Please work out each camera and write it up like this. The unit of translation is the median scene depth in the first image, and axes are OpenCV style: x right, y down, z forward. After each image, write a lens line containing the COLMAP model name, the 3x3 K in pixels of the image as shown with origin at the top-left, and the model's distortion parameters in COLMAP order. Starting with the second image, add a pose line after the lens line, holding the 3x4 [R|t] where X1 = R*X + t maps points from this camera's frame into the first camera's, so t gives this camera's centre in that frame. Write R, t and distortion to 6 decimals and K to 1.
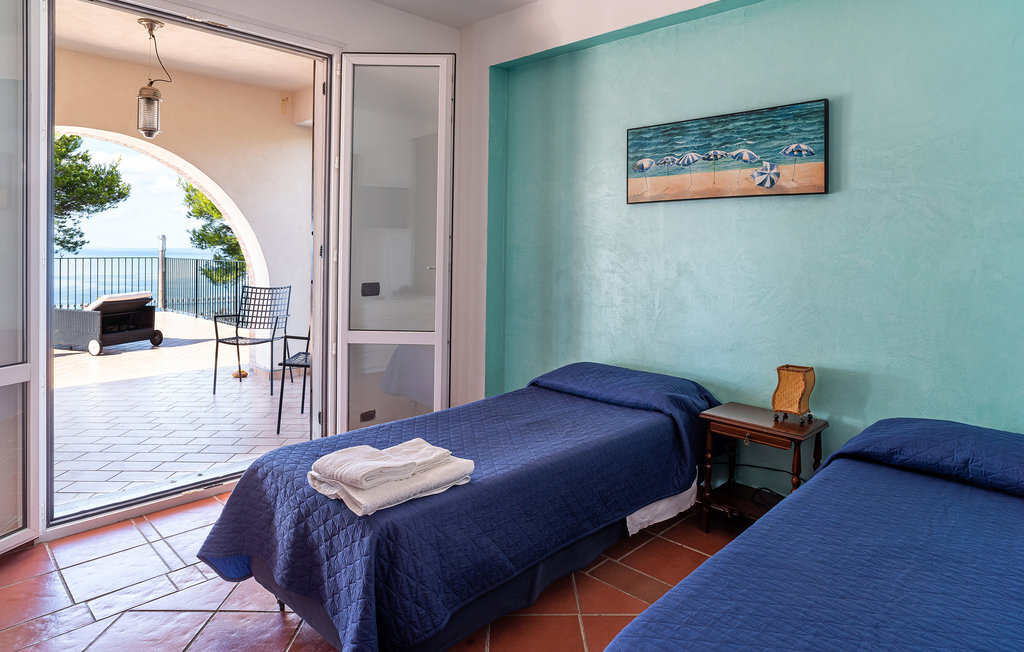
lens RADIAL K [[612.1, 0, 509.0], [0, 612.1, 330.3], [0, 0, 1]] dist [0.004873, 0.000942]
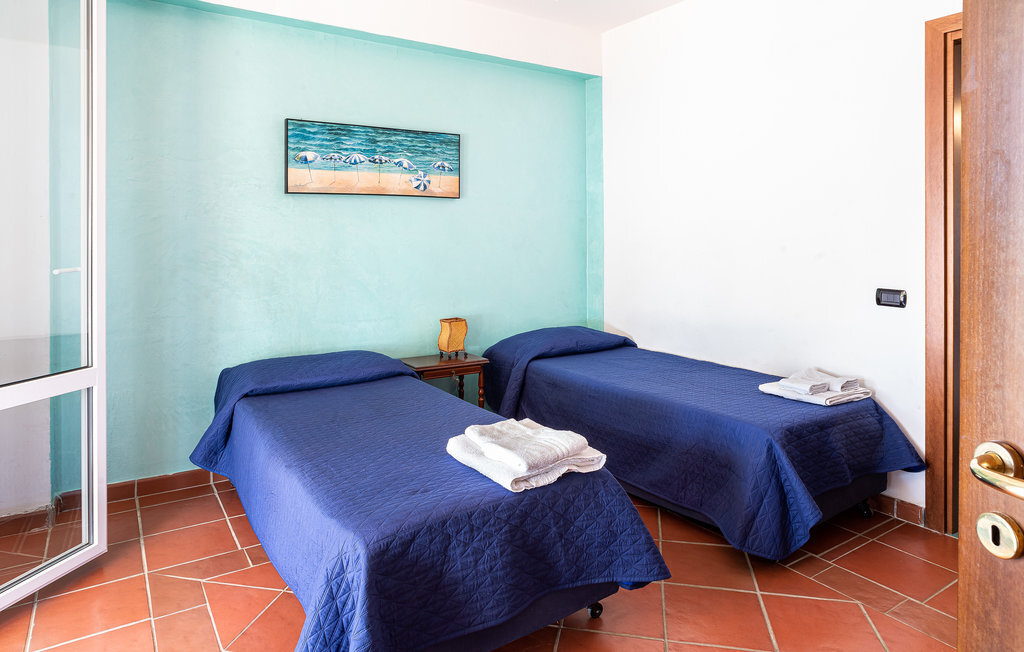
lens RADIAL K [[612.1, 0, 508.9], [0, 612.1, 321.9], [0, 0, 1]] dist [0.004873, 0.000942]
pose [[0.196331, -0.154830, 0.968236, -0.833392], [0.142105, 0.981522, 0.128140, -0.091163], [-0.970186, 0.112434, 0.214706, 0.533449]]
